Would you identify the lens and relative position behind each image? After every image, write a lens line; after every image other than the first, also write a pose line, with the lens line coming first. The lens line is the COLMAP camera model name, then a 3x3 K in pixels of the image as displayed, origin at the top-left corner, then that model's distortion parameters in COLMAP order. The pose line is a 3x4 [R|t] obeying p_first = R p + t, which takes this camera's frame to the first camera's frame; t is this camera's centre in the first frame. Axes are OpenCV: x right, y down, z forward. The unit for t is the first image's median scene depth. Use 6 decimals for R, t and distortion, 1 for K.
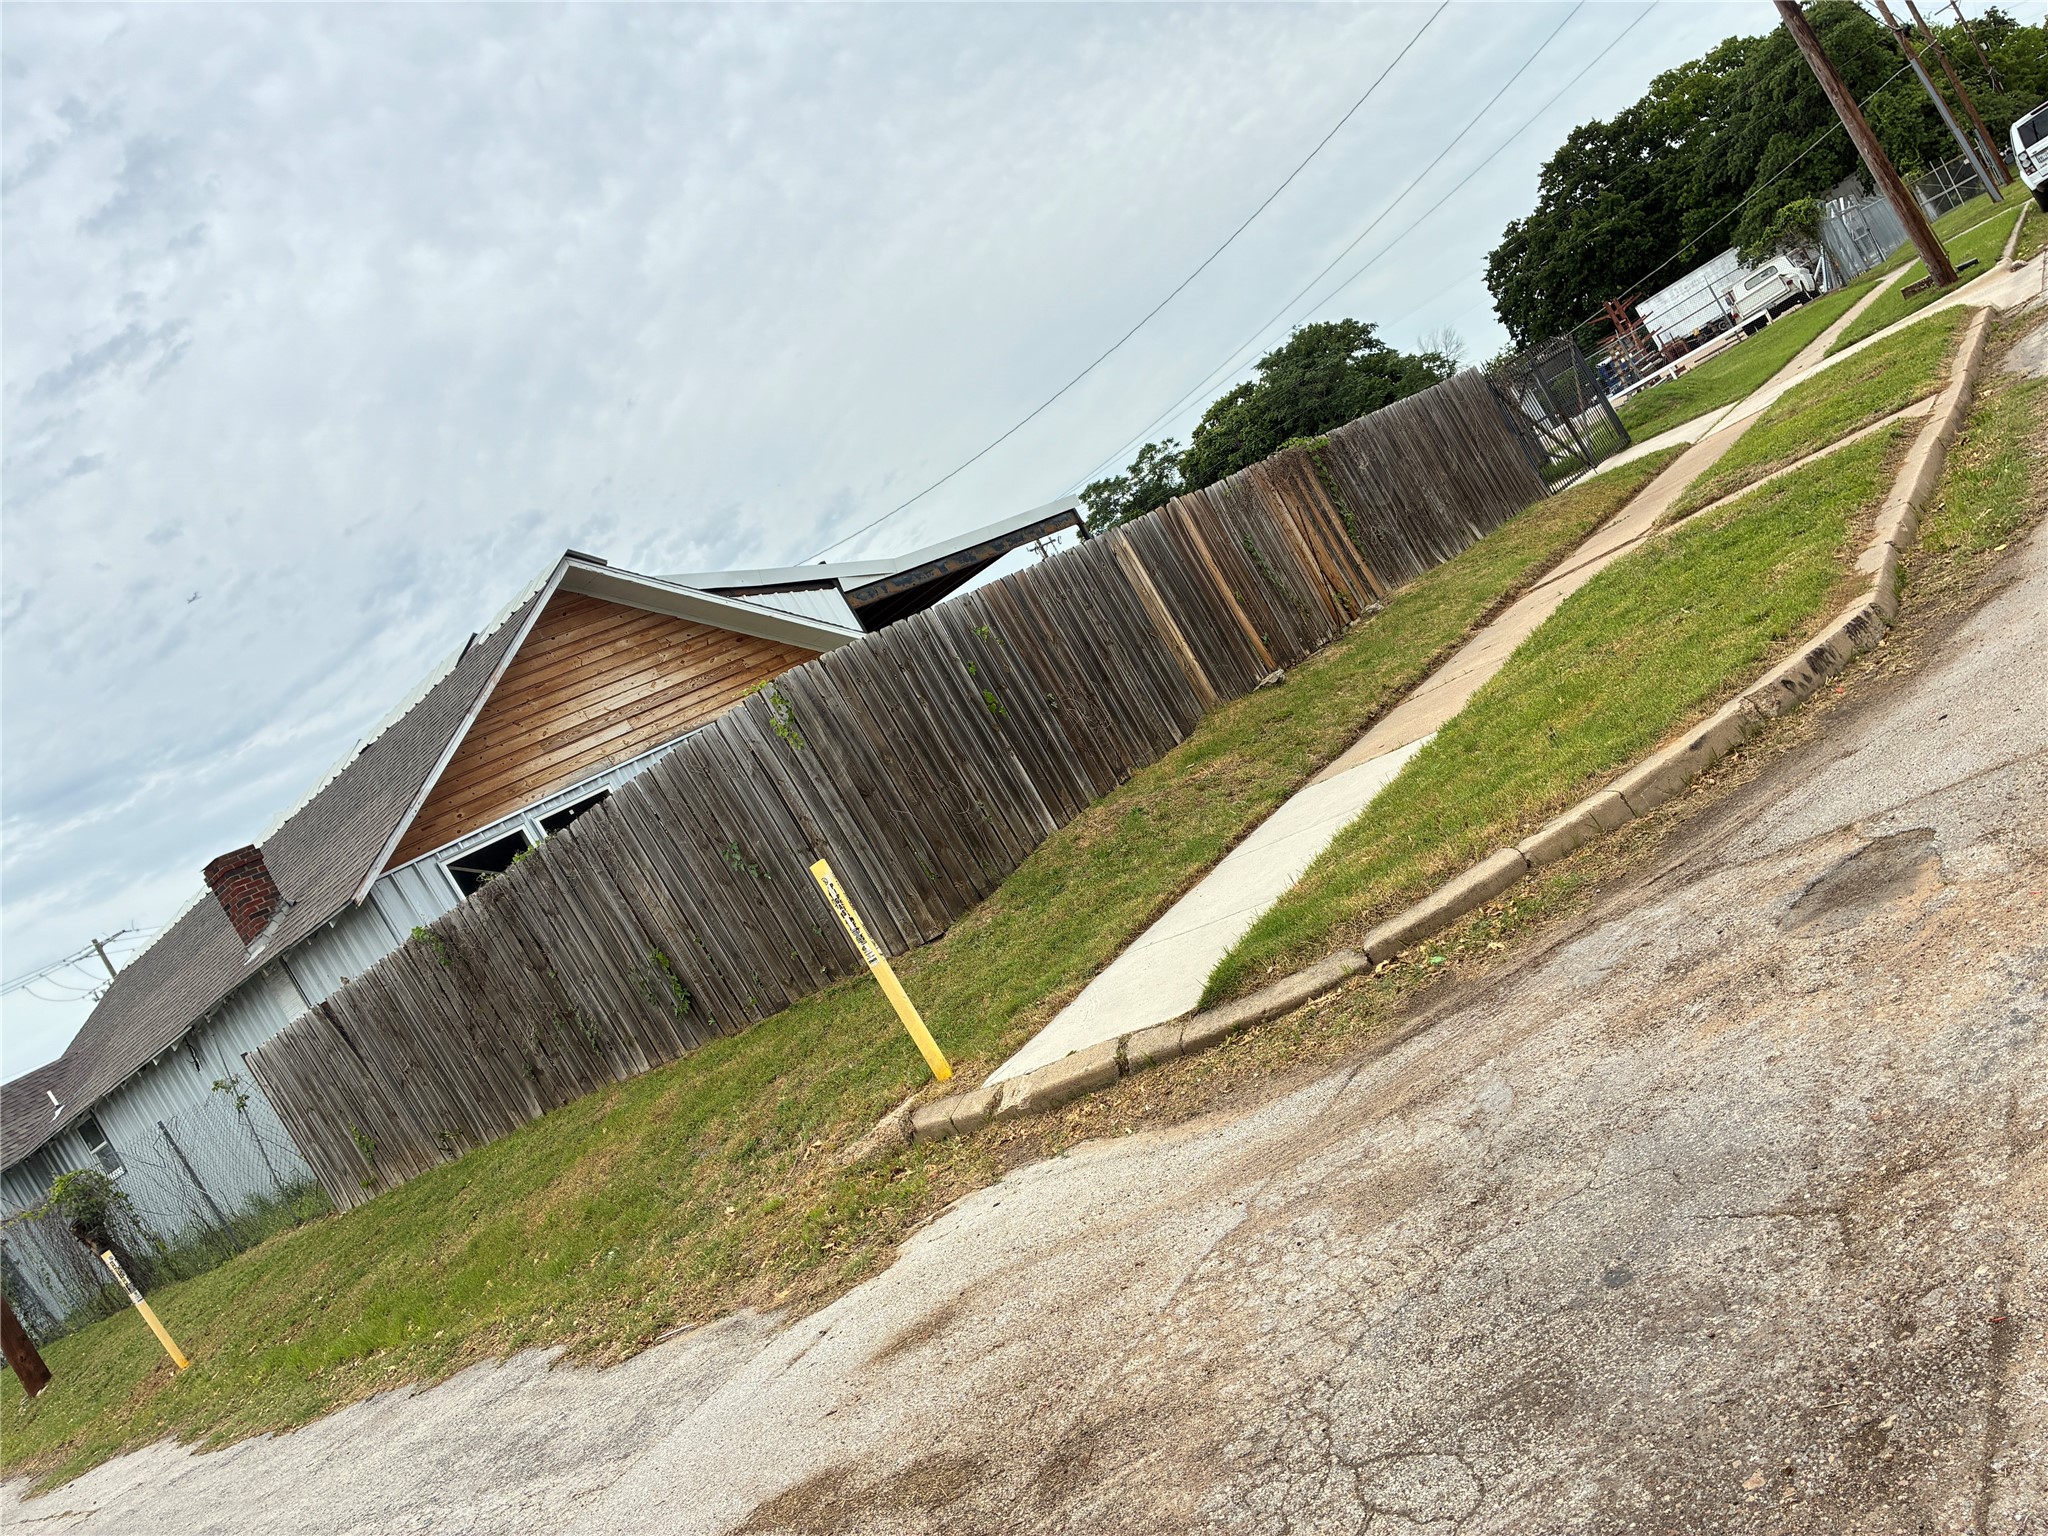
lens RADIAL K [[1555.6, 0, 1066.1], [0, 1555.6, 765.1], [0, 0, 1]] dist [0.089782, -0.193118]
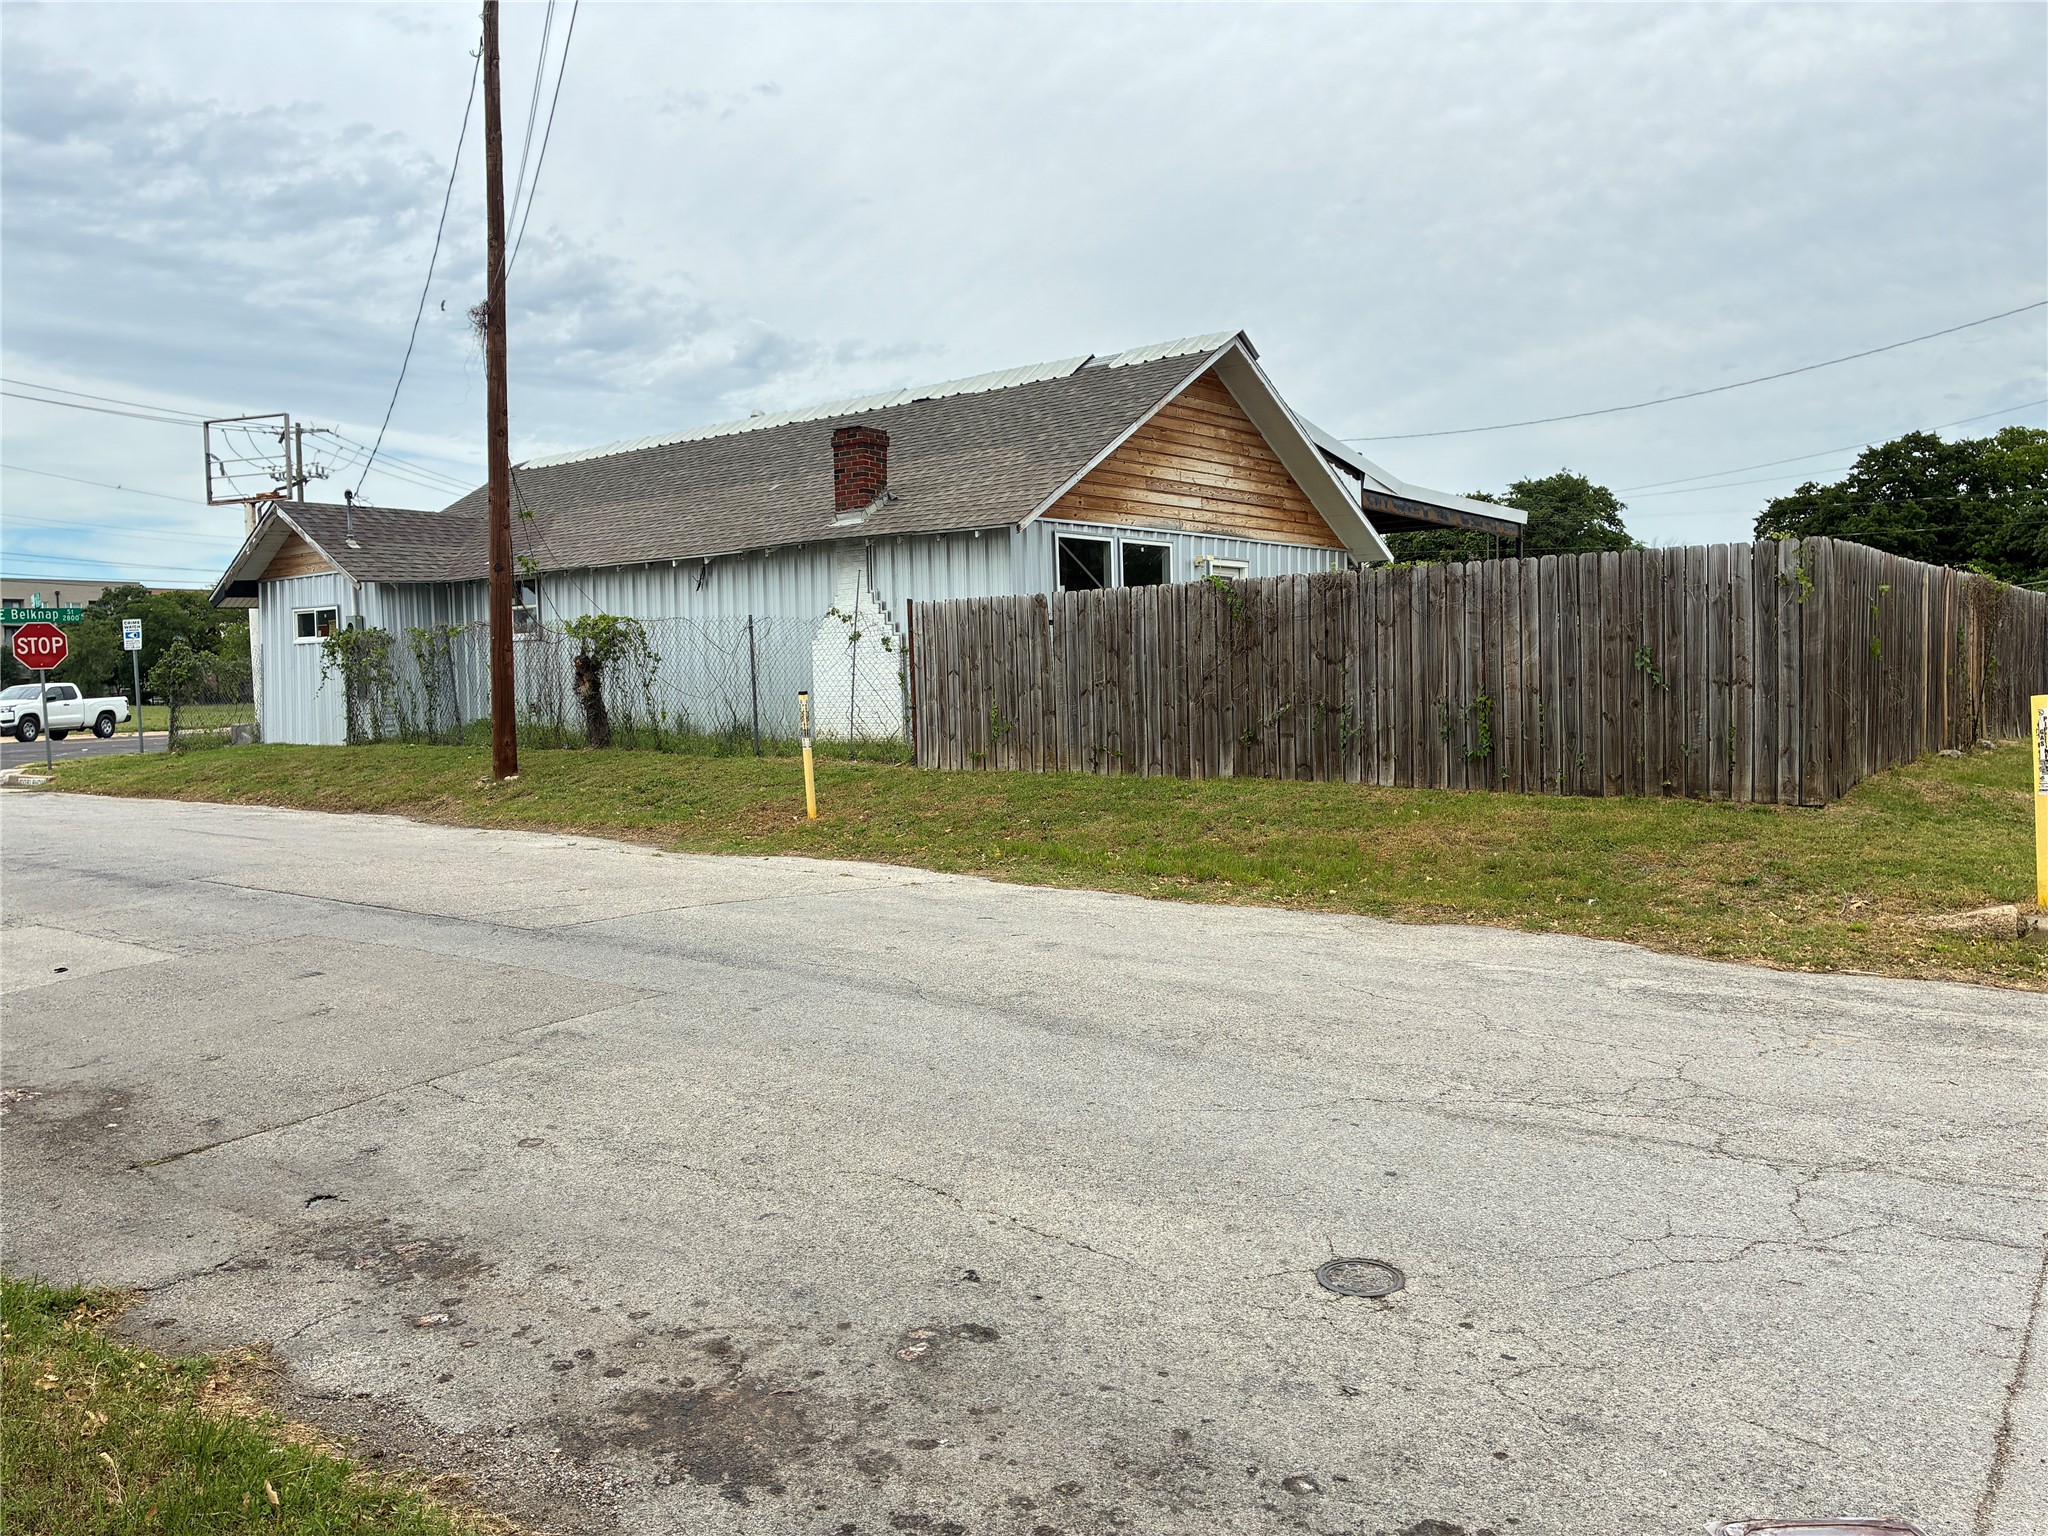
lens RADIAL K [[1555.6, 0, 1066.1], [0, 1555.6, 765.1], [0, 0, 1]] dist [0.089782, -0.193118]
pose [[0.873526, 0.486761, -0.004008, -0.265662], [-0.486596, 0.873397, 0.020051, 0.152338], [0.013260, -0.015565, 0.999791, -0.067101]]
